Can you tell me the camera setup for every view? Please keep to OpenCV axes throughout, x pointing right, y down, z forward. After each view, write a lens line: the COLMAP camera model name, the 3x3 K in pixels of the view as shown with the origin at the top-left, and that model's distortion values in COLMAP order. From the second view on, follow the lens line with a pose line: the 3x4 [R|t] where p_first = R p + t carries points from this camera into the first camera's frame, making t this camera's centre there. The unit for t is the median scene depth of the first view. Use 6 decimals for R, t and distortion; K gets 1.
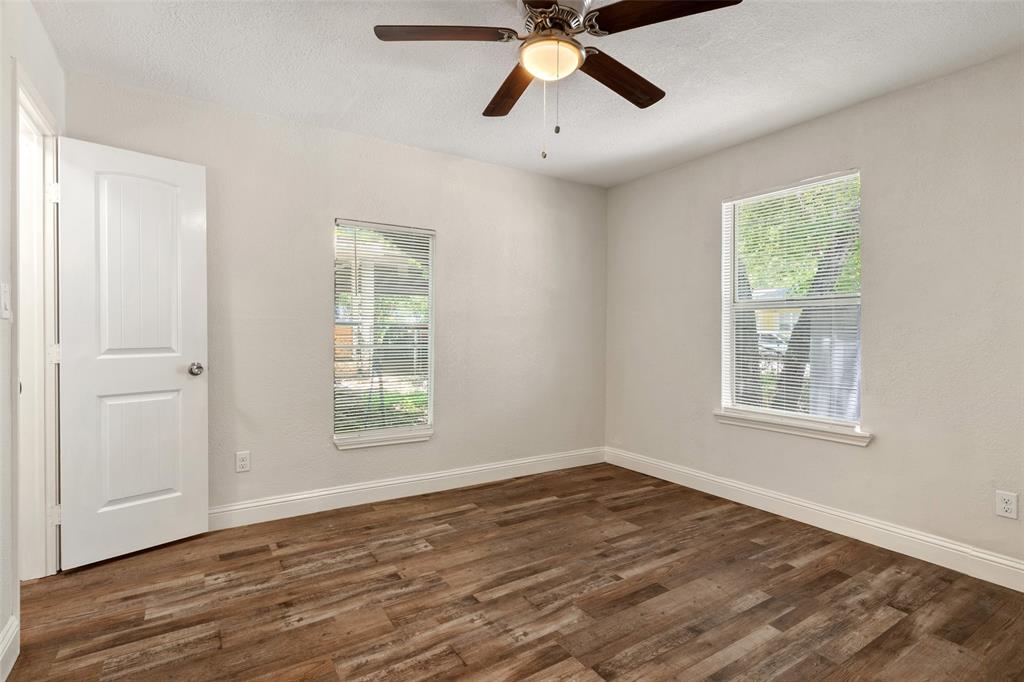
lens RADIAL K [[500.6, 0, 516.9], [0, 500.6, 336.4], [0, 0, 1]] dist [0.006573, -0.001041]
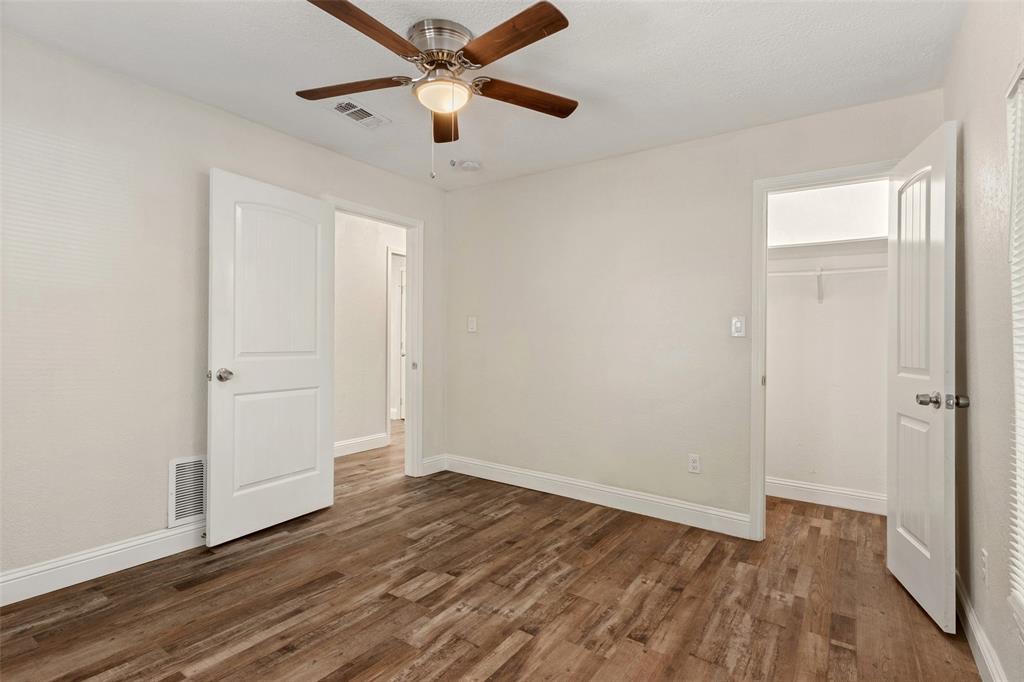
lens RADIAL K [[500.6, 0, 510.8], [0, 500.6, 339.0], [0, 0, 1]] dist [0.006573, -0.001041]
pose [[-0.932529, -0.022684, -0.360383, 0.307125], [-0.029238, 0.999491, 0.012744, -0.024490], [0.359910, 0.022421, -0.932717, 1.958373]]
